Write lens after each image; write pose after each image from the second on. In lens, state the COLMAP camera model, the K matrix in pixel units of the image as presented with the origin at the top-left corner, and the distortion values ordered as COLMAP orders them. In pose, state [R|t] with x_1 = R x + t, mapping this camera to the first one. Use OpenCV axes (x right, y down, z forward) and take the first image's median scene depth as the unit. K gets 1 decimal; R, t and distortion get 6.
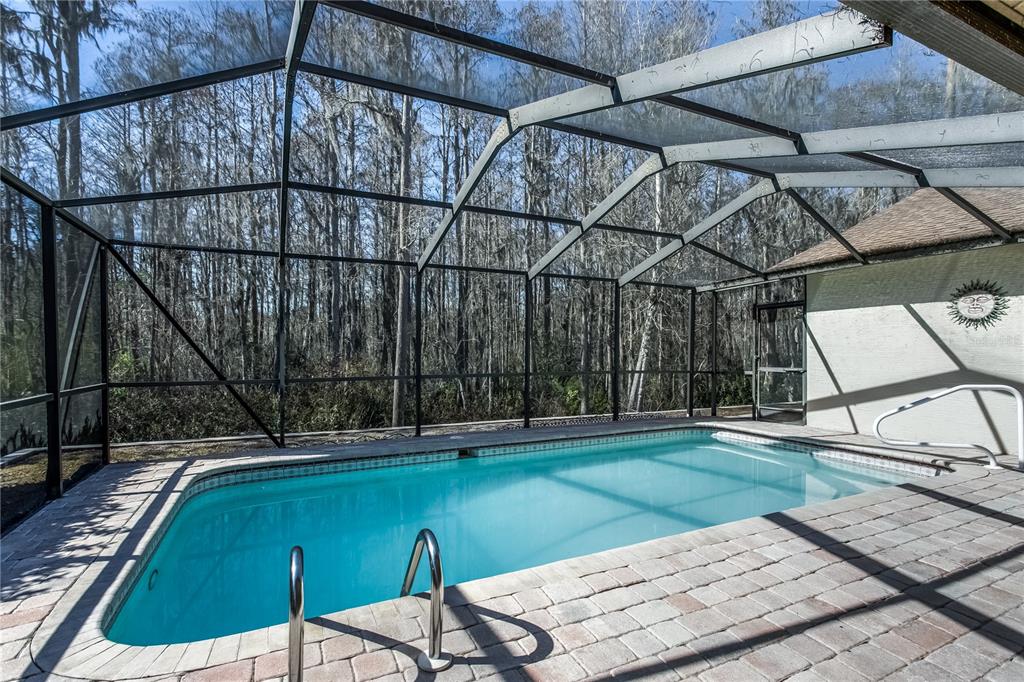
lens RADIAL K [[490.6, 0, 511.3], [0, 490.6, 348.9], [0, 0, 1]] dist [0.000656, -0.000009]
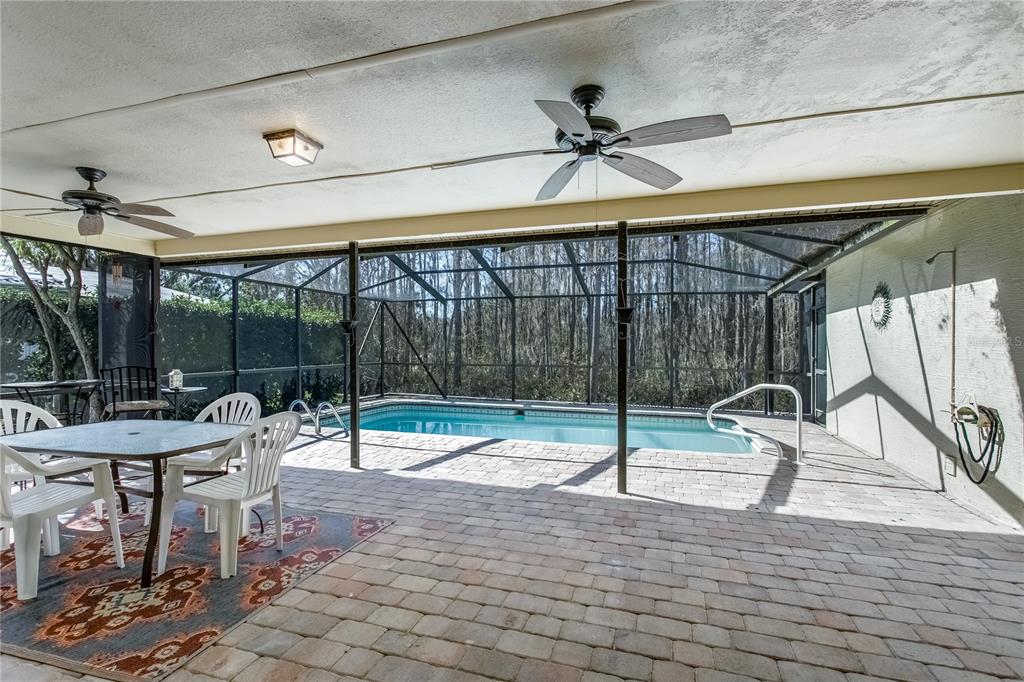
lens RADIAL K [[484.1, 0, 512.0], [0, 484.1, 341.0], [0, 0, 1]] dist [0.000815, 0.000211]
pose [[0.716032, -0.001620, -0.698066, 0.884518], [-0.004980, 0.999960, -0.007429, -0.011877], [0.698050, 0.008795, 0.715995, -0.150538]]
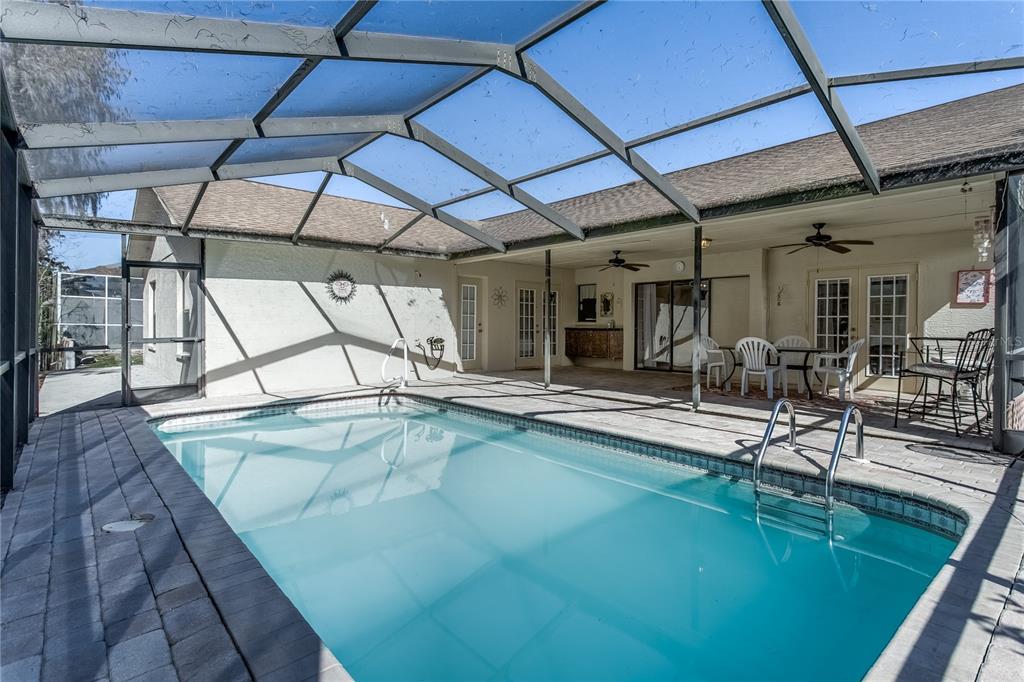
lens RADIAL K [[505.0, 0, 512.0], [0, 505.0, 325.3], [0, 0, 1]] dist [0.001614, 0.000324]
pose [[-0.257136, -0.001120, 0.966374, -0.525195], [0.001626, 0.999997, 0.001591, 0.017717], [-0.966374, 0.001980, -0.257134, 0.724037]]
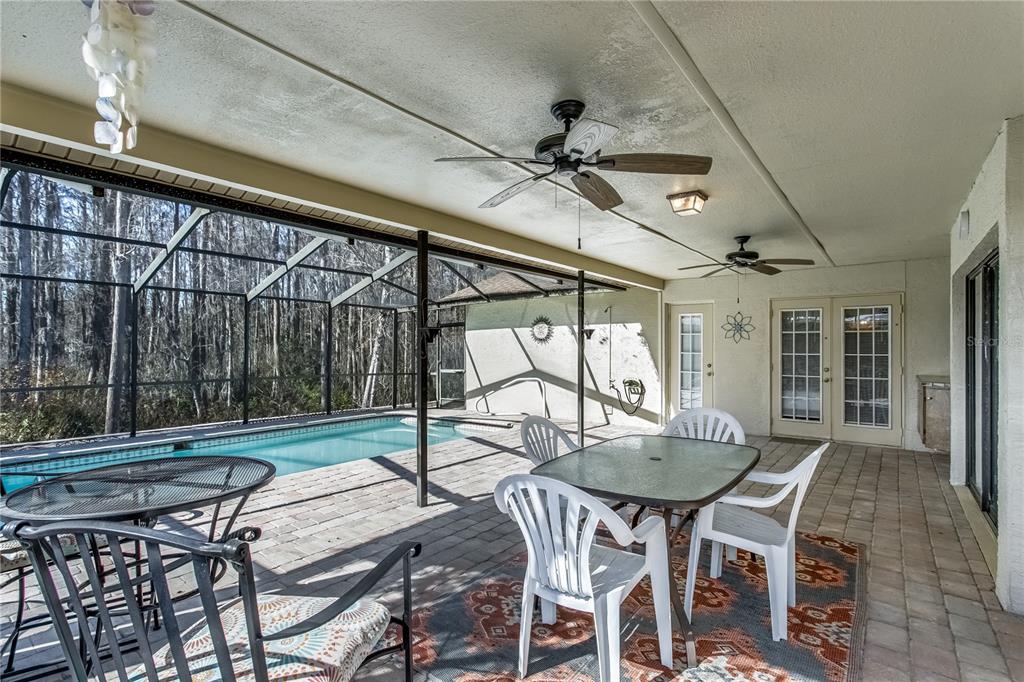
lens RADIAL K [[491.4, 0, 500.7], [0, 491.4, 343.1], [0, 0, 1]] dist [0.003741, 0.000823]
pose [[0.905577, 0.003715, 0.424165, 0.090269], [0.003210, 0.999873, -0.015611, -0.016763], [-0.424169, 0.015498, 0.905450, -0.372080]]
